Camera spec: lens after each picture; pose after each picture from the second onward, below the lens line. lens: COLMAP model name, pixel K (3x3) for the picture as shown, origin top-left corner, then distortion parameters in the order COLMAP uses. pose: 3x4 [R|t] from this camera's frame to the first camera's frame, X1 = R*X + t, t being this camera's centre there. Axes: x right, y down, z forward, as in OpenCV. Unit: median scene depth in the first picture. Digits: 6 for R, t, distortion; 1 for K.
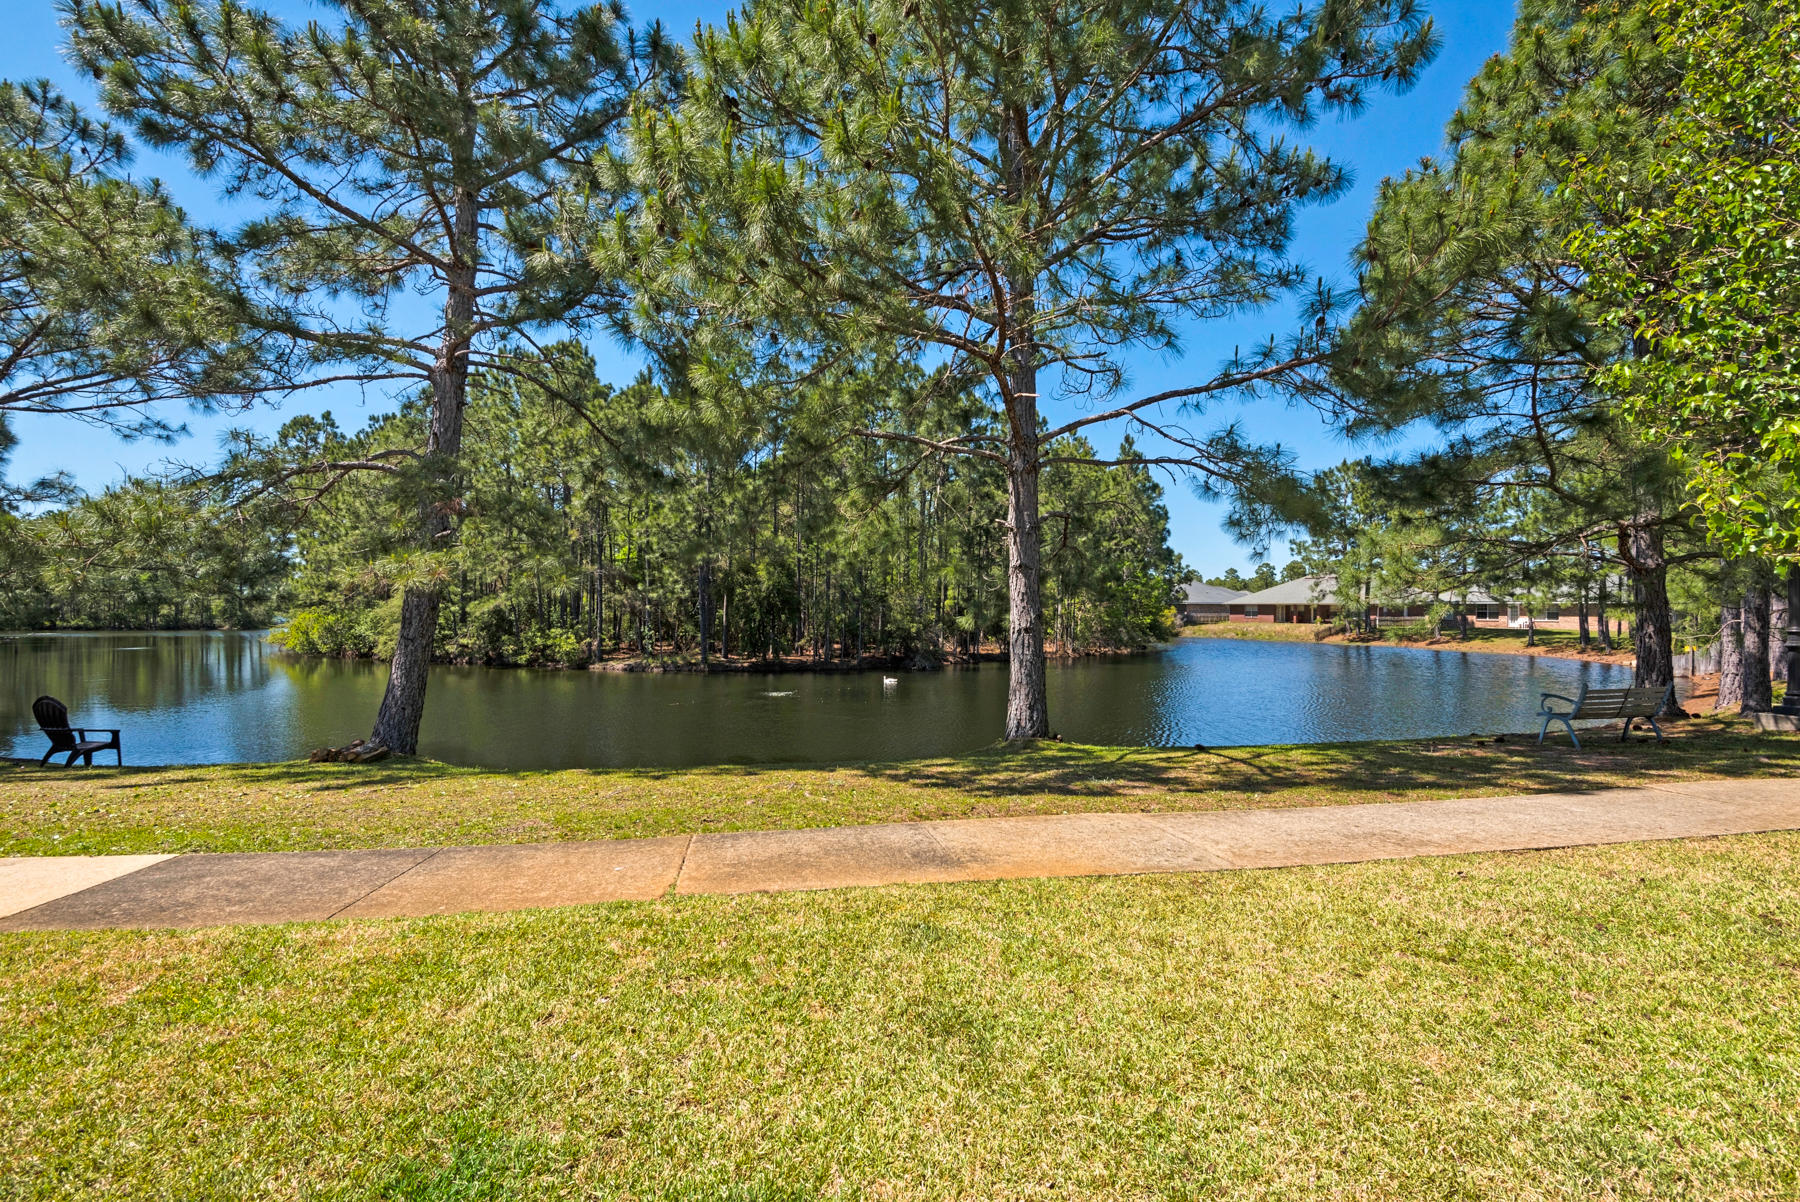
lens RADIAL K [[815.8, 0, 893.2], [0, 815.8, 605.3], [0, 0, 1]] dist [0.020588, -0.001034]
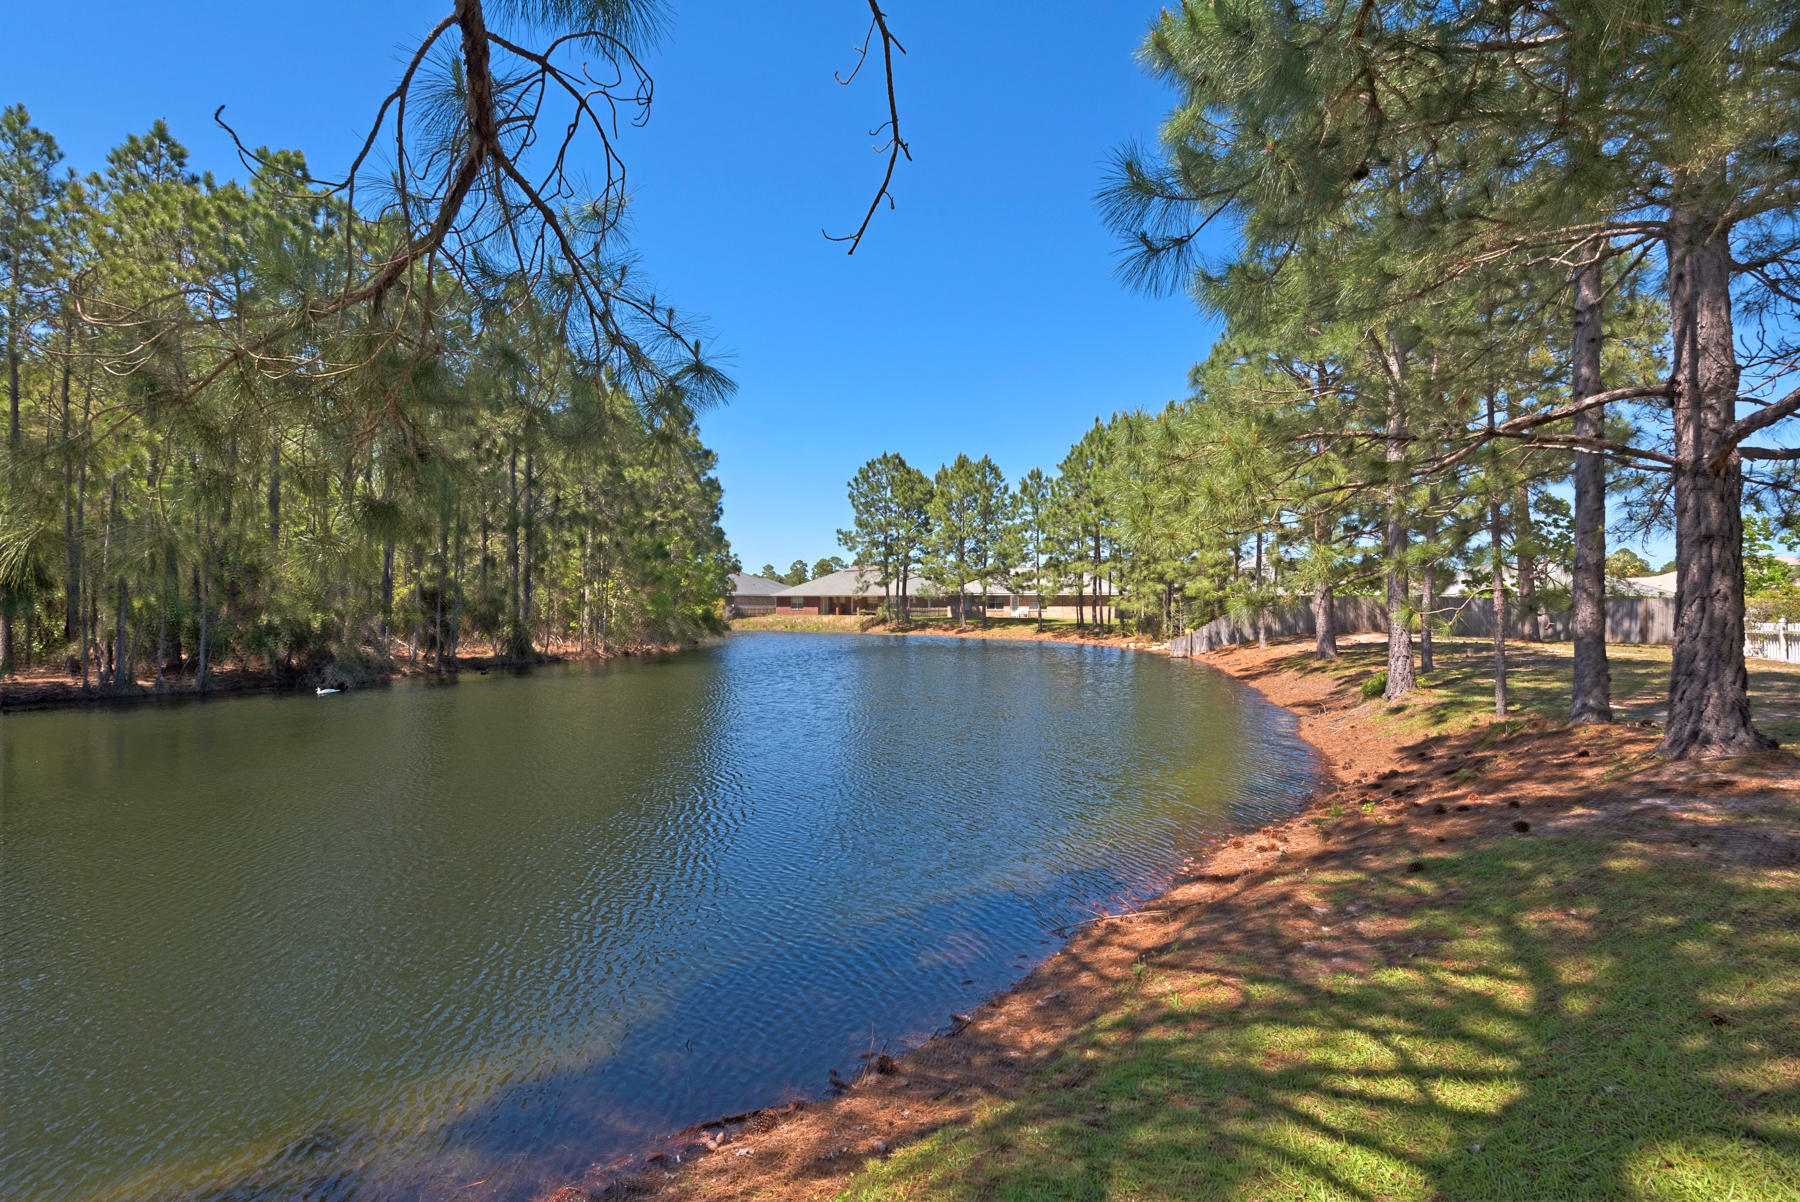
lens RADIAL K [[815.8, 0, 900.3], [0, 815.8, 602.6], [0, 0, 1]] dist [0.020588, -0.001034]
pose [[0.849404, 0.000743, 0.527743, 0.036154], [-0.001609, 0.999998, 0.001183, 0.007387], [-0.527741, -0.001854, 0.849404, 0.146333]]
